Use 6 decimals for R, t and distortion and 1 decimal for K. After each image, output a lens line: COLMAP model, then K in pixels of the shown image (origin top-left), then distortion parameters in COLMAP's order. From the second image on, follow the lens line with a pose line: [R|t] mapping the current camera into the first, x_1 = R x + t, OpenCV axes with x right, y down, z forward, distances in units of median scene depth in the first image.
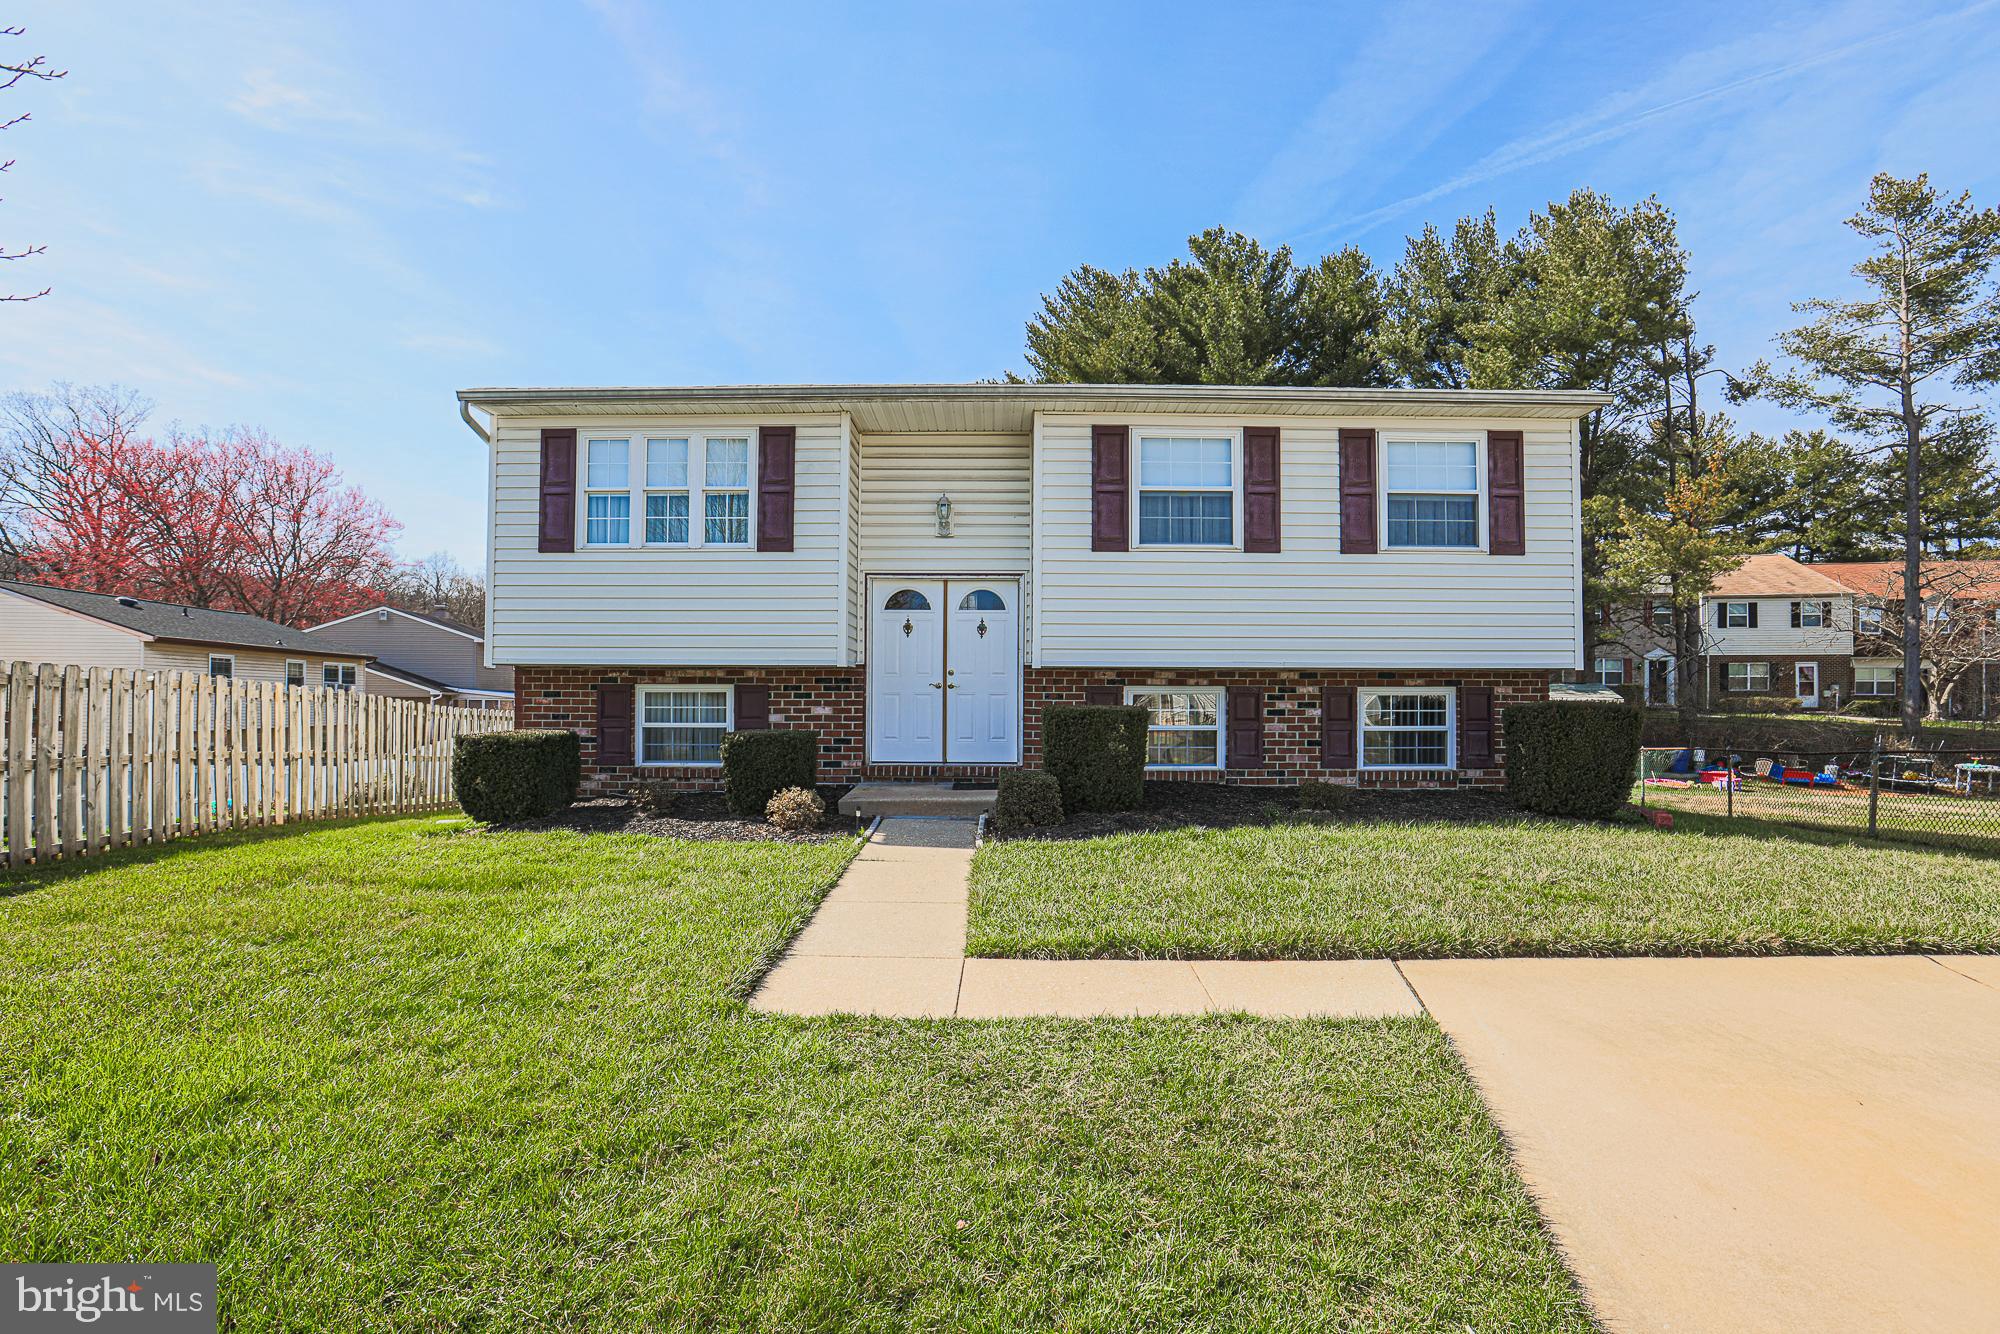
lens RADIAL K [[910.7, 0, 989.2], [0, 910.7, 682.2], [0, 0, 1]] dist [-0.009560, 0.000808]
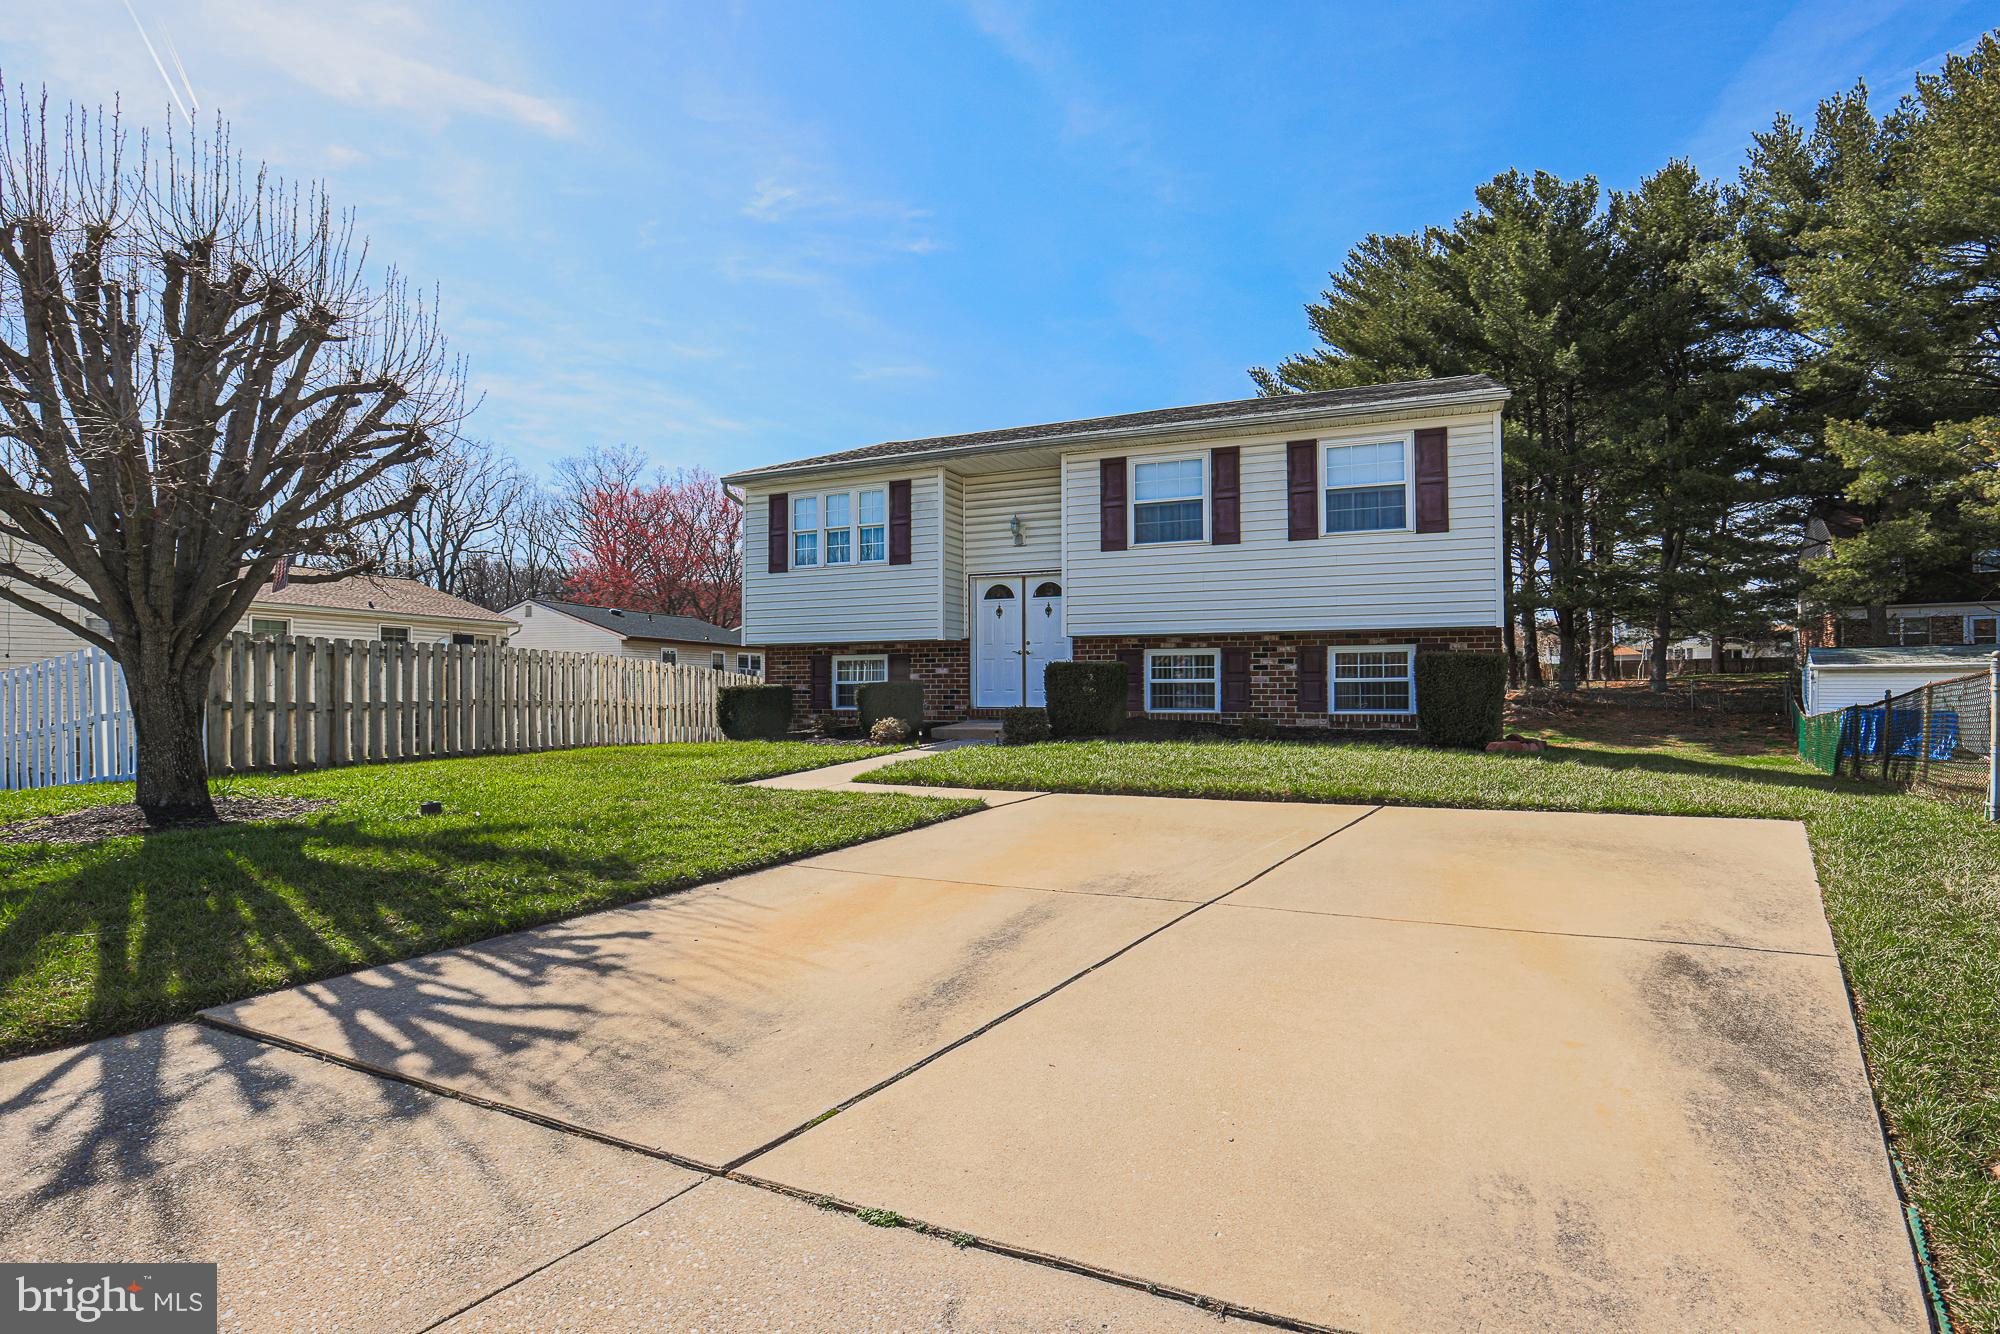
lens RADIAL K [[910.7, 0, 1001.2], [0, 910.7, 676.7], [0, 0, 1]] dist [-0.009560, 0.000808]
pose [[0.927401, -0.011200, -0.373901, 0.453242], [0.015639, 0.999839, 0.008840, 0.029163], [0.373742, -0.014046, 0.927426, -0.311198]]
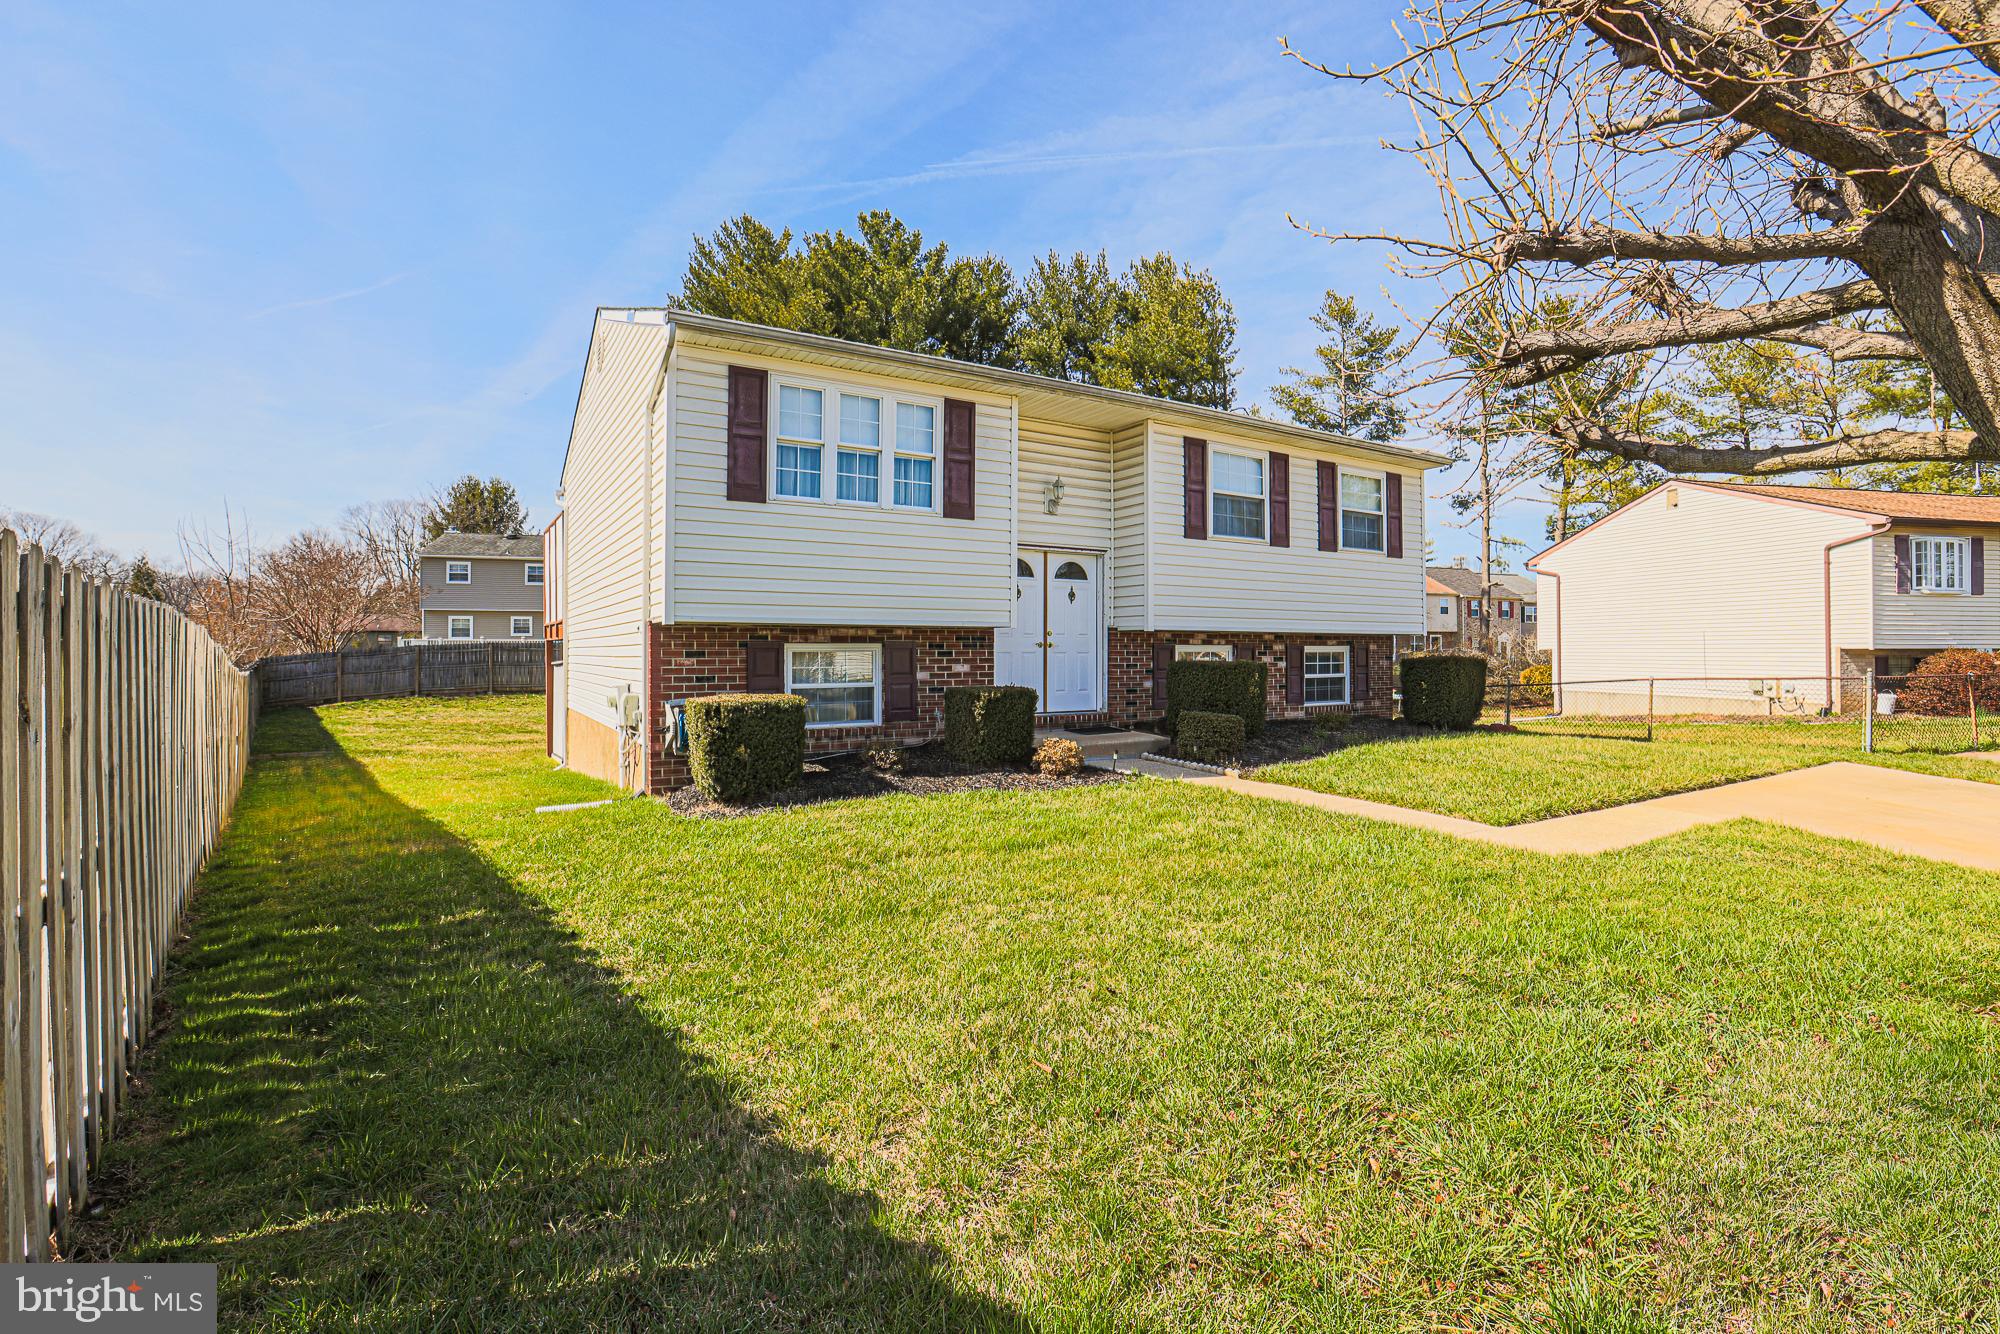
lens RADIAL K [[910.7, 0, 1013.2], [0, 910.7, 637.7], [0, 0, 1]] dist [-0.009560, 0.000808]
pose [[0.842189, 0.004324, 0.539165, -0.715761], [-0.010435, 0.999911, 0.008281, -0.013912], [-0.539082, -0.012600, 0.842159, 0.069512]]
